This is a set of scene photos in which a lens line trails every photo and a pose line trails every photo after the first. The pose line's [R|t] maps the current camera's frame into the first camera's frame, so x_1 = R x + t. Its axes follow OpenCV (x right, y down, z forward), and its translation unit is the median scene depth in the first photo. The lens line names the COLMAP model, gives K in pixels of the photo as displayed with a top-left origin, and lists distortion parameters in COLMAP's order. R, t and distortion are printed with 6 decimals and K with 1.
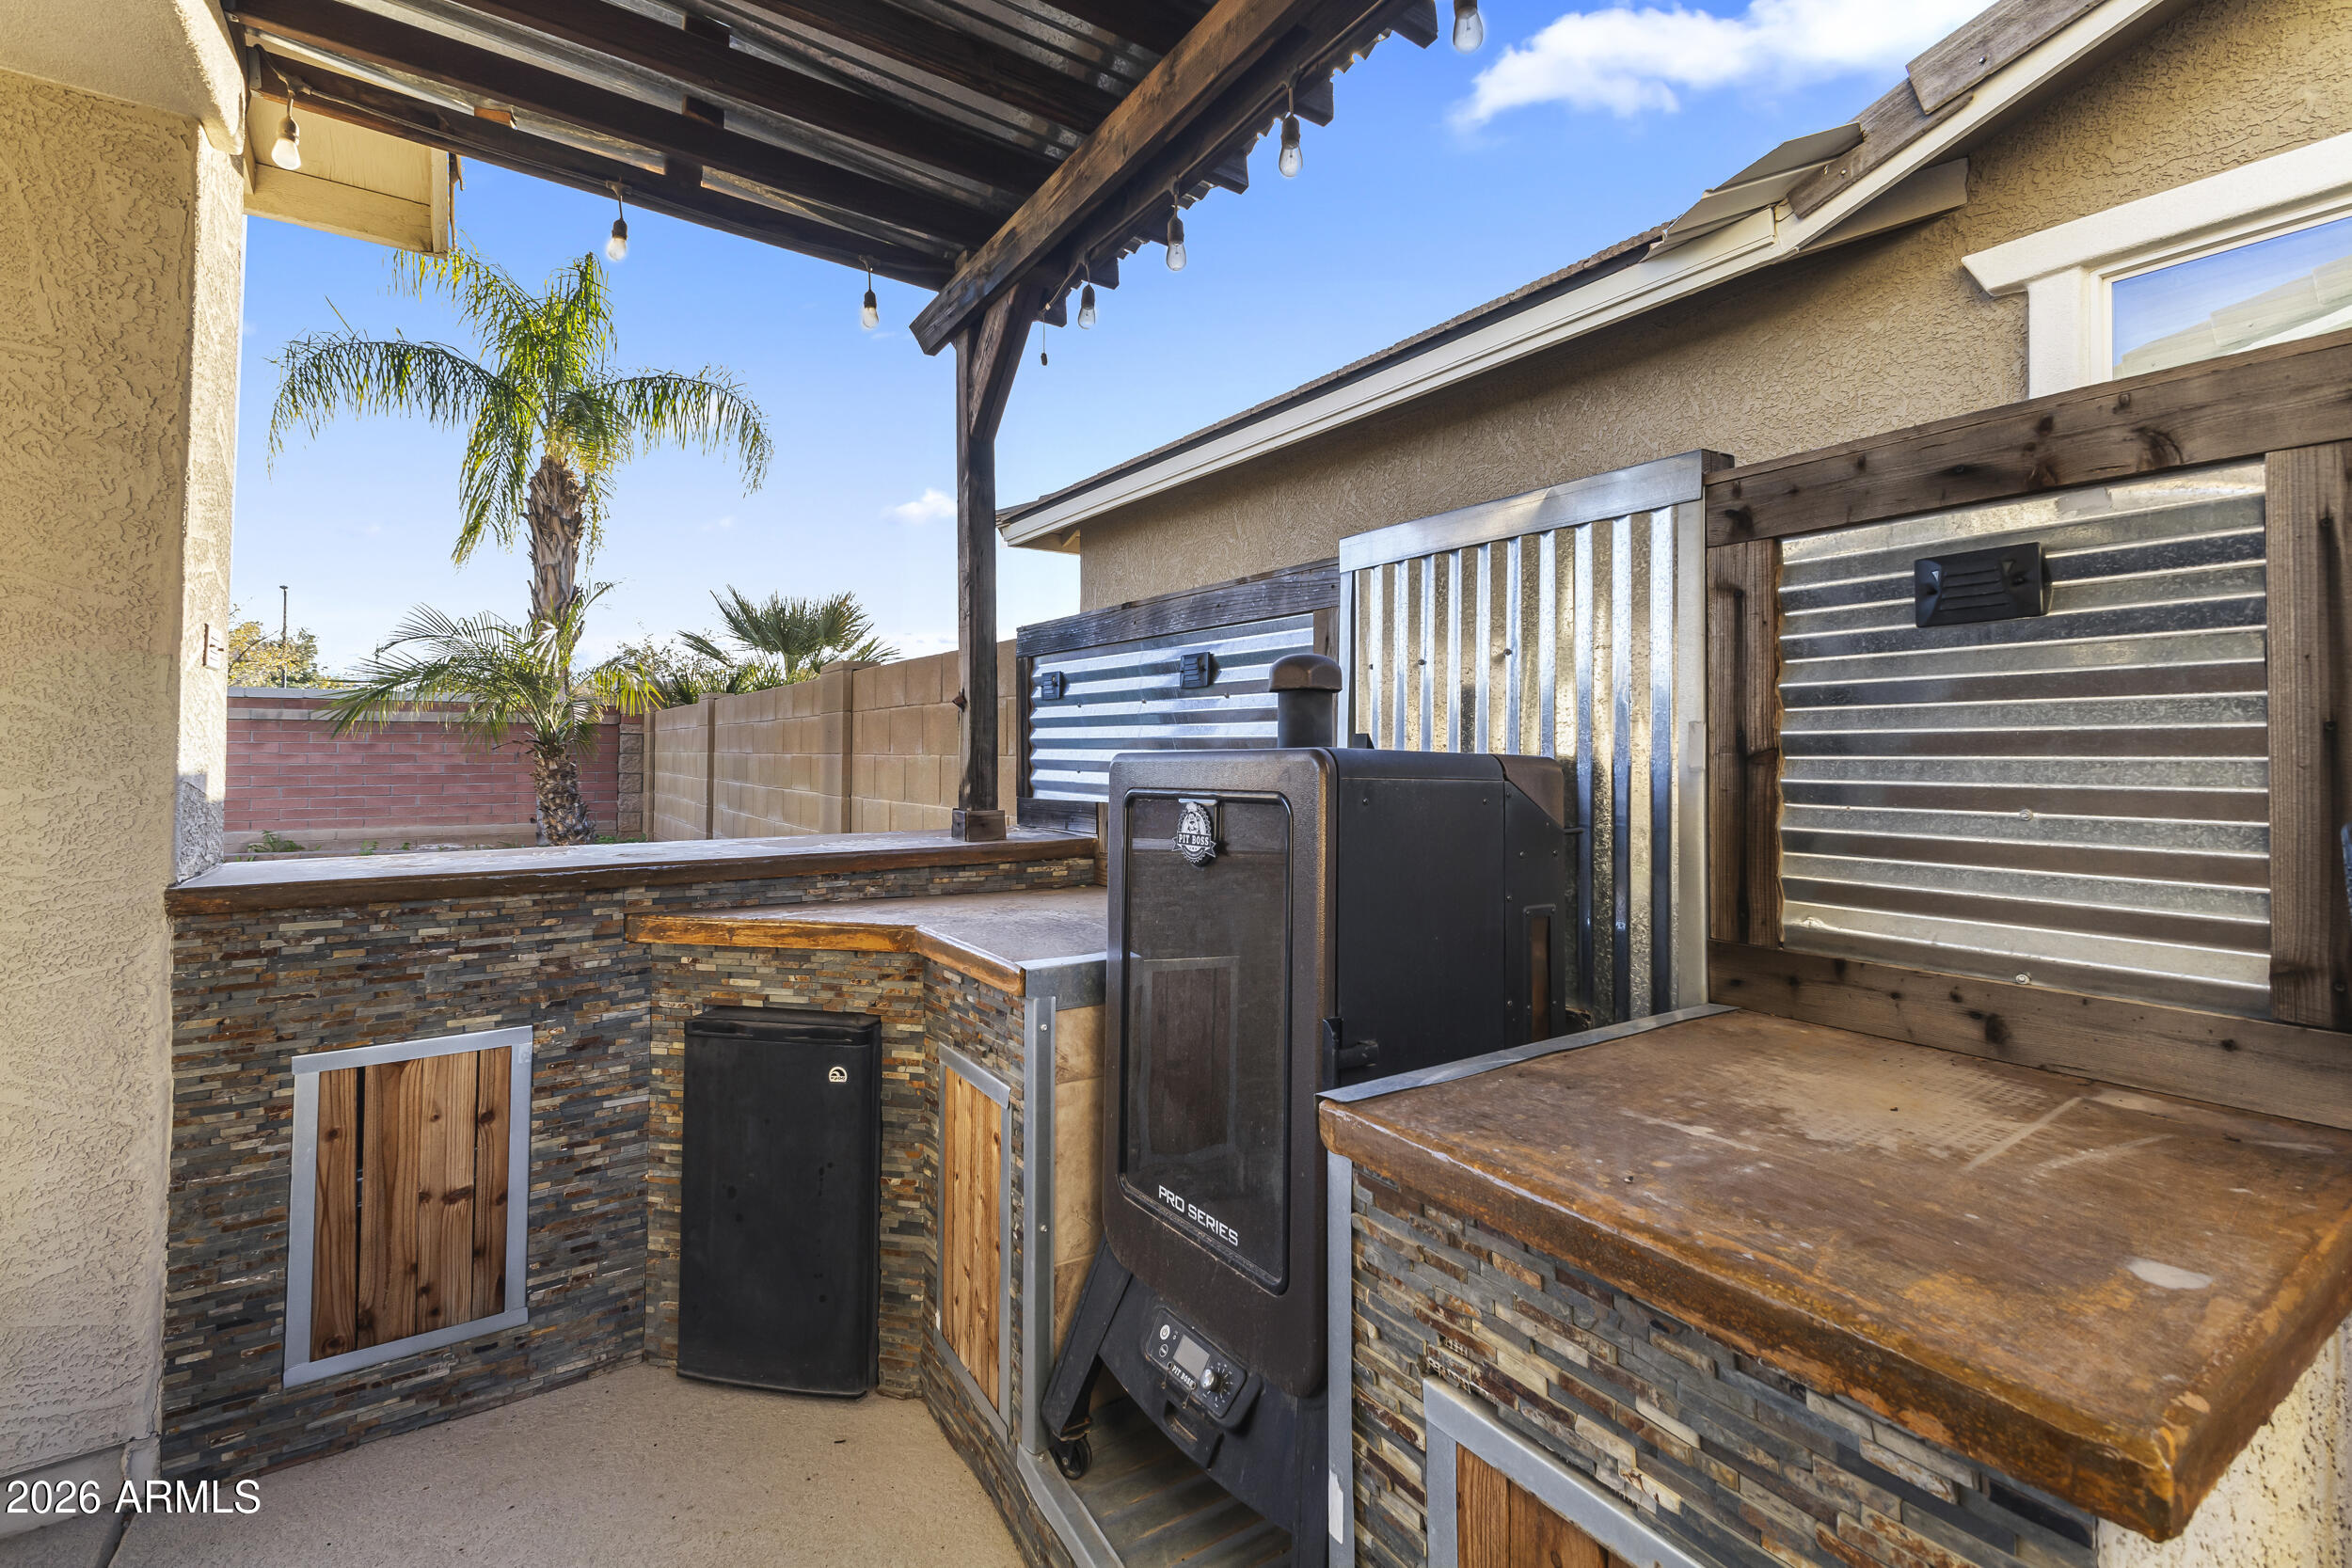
lens RADIAL K [[1015.5, 0, 1171.1], [0, 1015.5, 759.5], [0, 0, 1]] dist [0.000963, 0.000261]
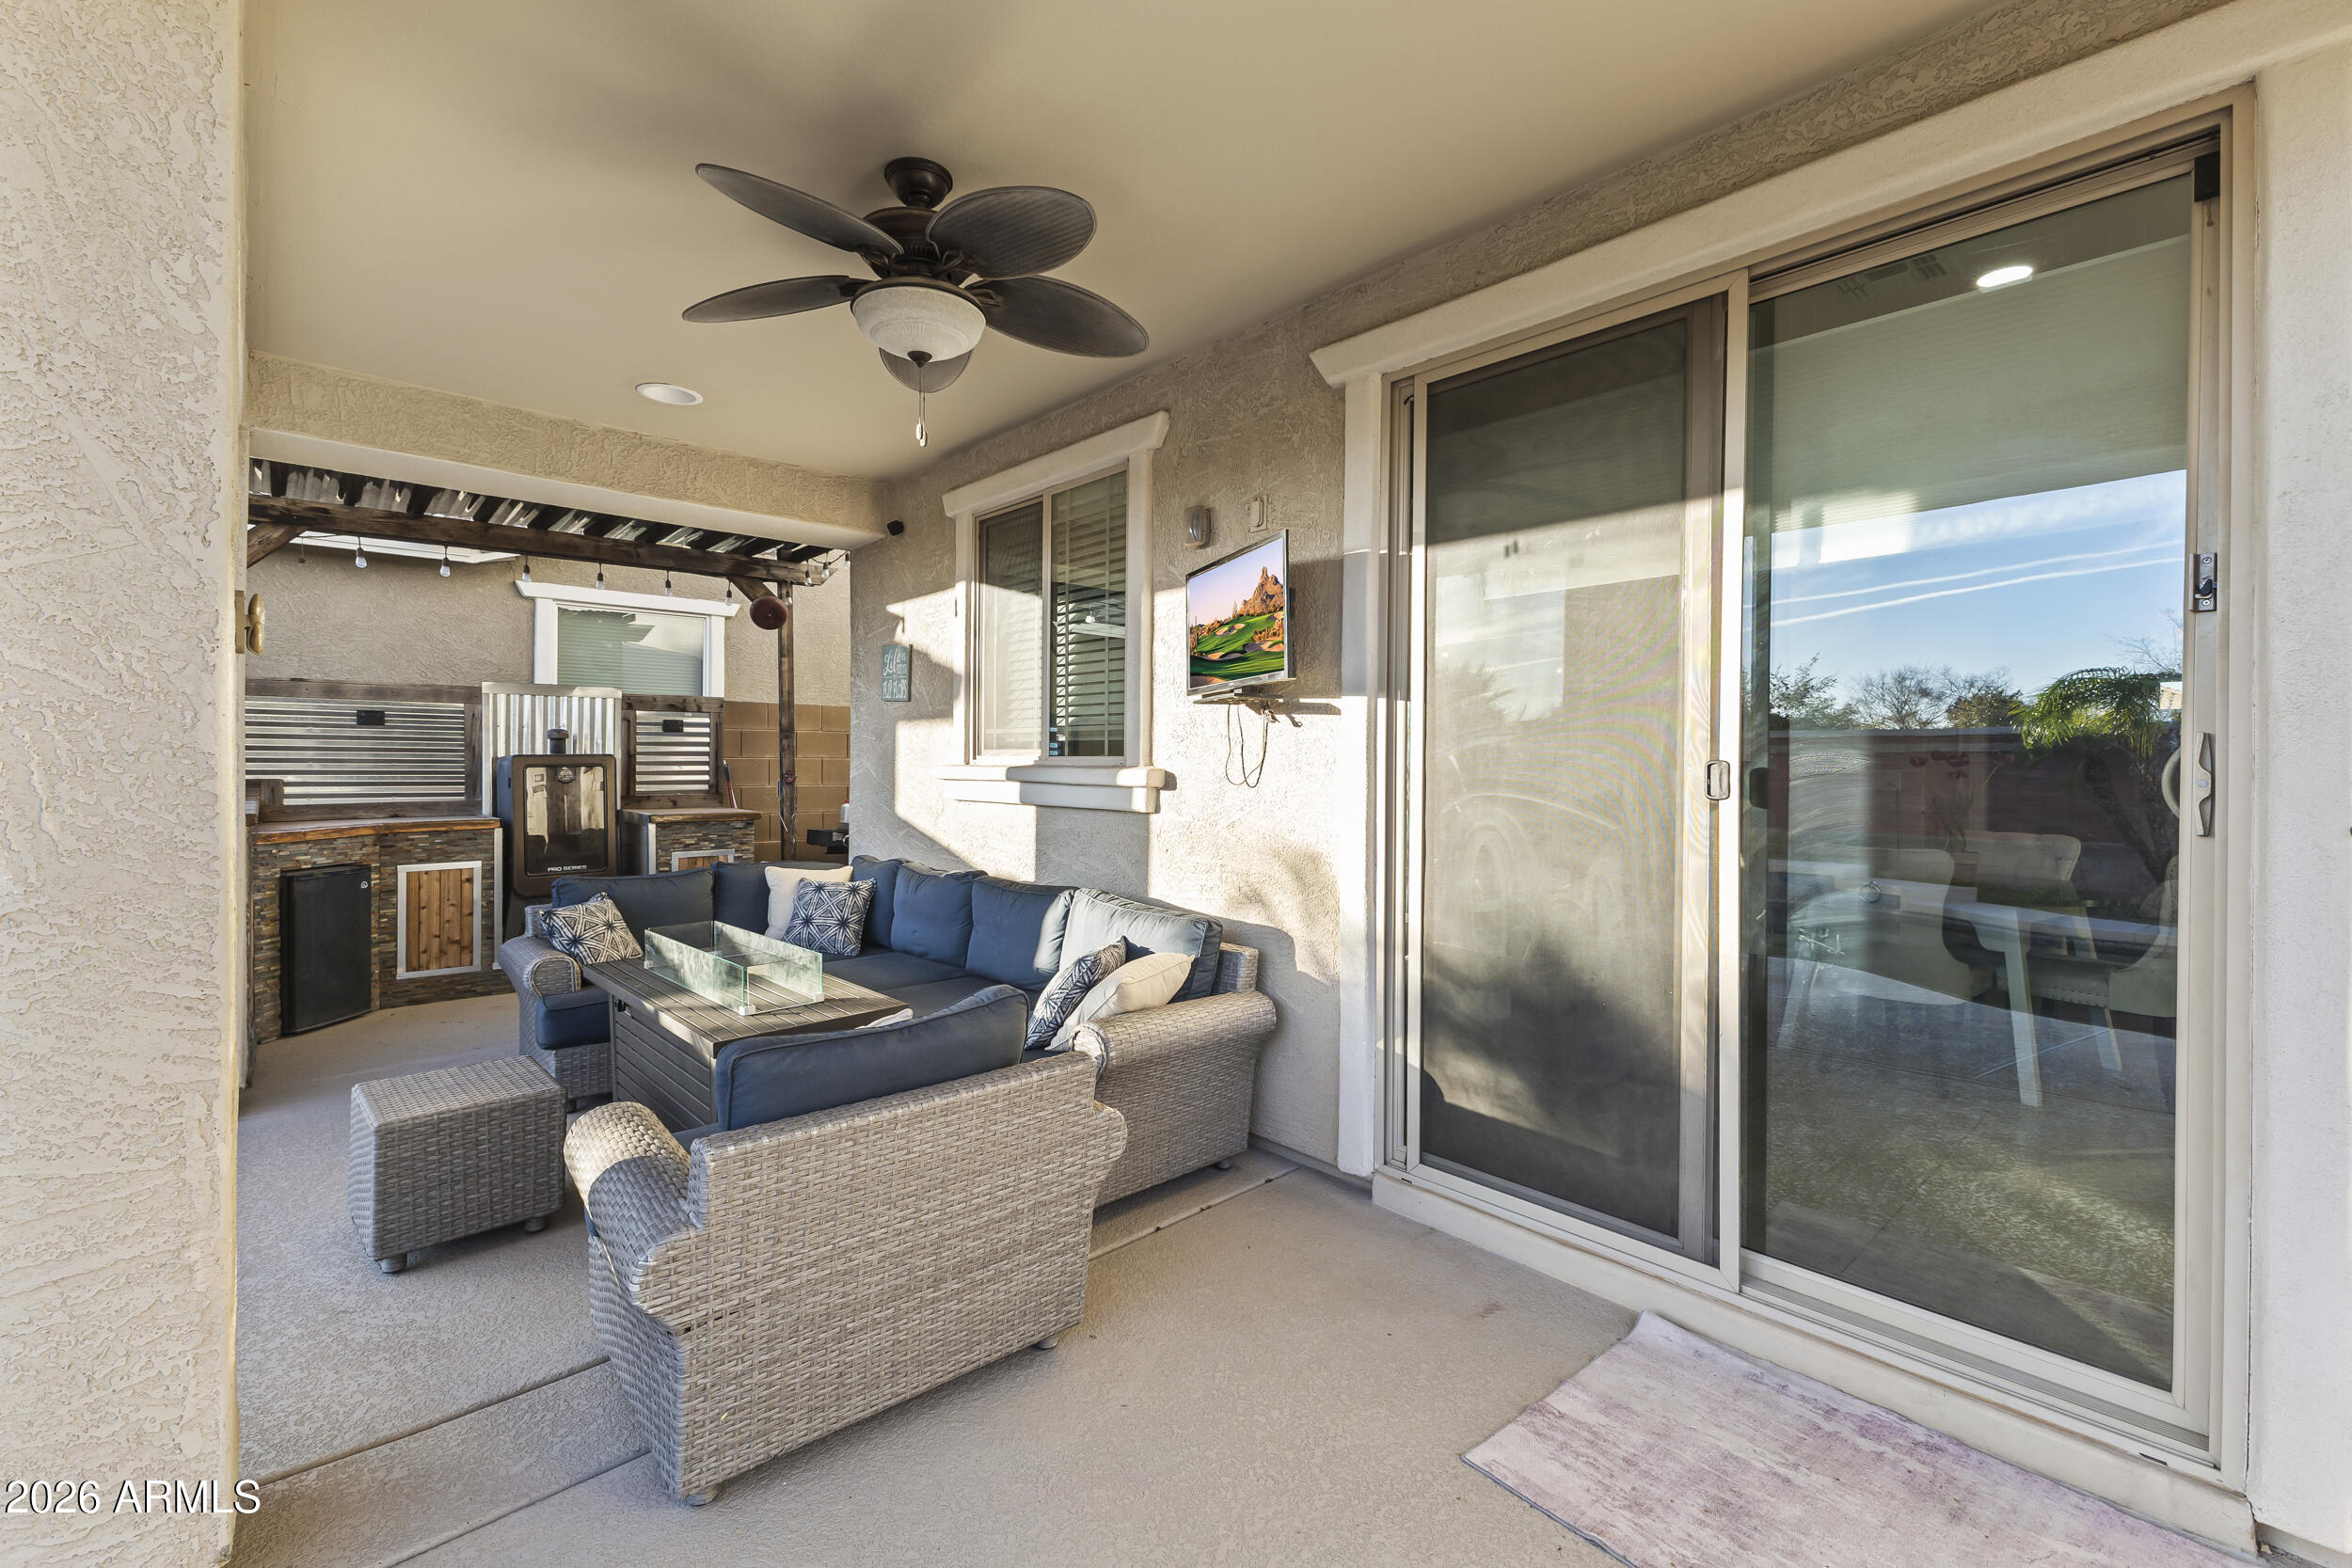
lens RADIAL K [[1015.5, 0, 1171.1], [0, 1015.5, 759.5], [0, 0, 1]] dist [0.000963, 0.000261]
pose [[-0.132748, -0.000572, 0.991150, -2.633244], [-0.002726, 0.999996, 0.000212, 0.004652], [-0.991146, -0.002674, -0.132749, -0.513440]]
